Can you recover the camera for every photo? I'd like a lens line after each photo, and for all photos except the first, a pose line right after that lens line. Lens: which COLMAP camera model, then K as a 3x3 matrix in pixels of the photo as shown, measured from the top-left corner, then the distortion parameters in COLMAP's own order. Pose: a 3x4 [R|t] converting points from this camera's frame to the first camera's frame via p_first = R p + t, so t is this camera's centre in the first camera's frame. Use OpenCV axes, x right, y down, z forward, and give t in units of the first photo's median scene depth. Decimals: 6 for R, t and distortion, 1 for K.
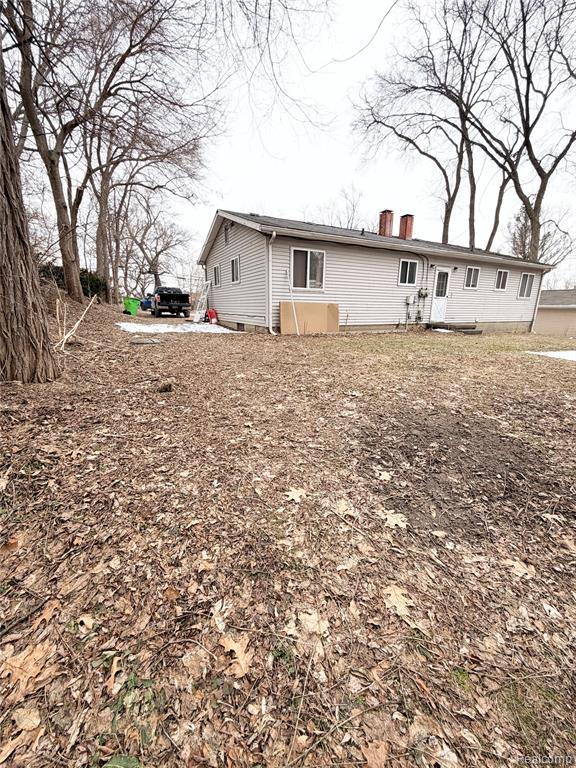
lens RADIAL K [[304.2, 0, 288.5], [0, 304.2, 382.2], [0, 0, 1]] dist [-0.000727, -0.000234]
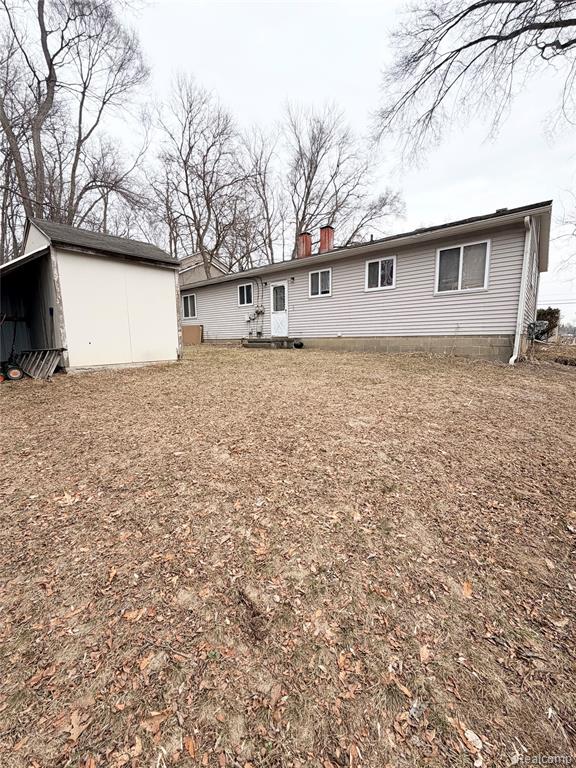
lens RADIAL K [[304.2, 0, 289.8], [0, 304.2, 379.6], [0, 0, 1]] dist [-0.000727, -0.000234]
pose [[0.424932, 0.122421, -0.896909, 1.534280], [-0.162231, 0.985071, 0.057594, -0.136931], [0.890570, 0.121033, 0.438448, 0.681455]]
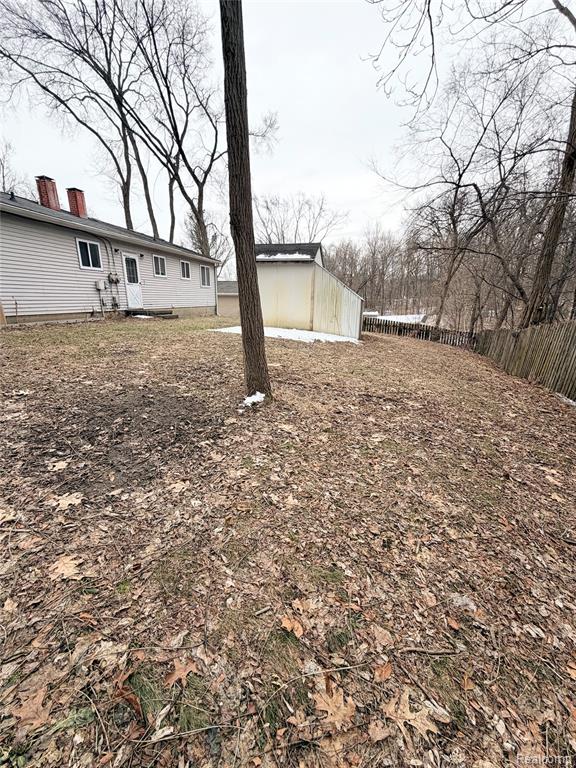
lens RADIAL K [[304.2, 0, 288.3], [0, 304.2, 382.8], [0, 0, 1]] dist [-0.000727, -0.000234]
pose [[0.645099, -0.206961, 0.735537, 0.025377], [0.178102, 0.976832, 0.118652, 0.013518], [-0.743052, 0.054459, 0.667014, -0.033852]]
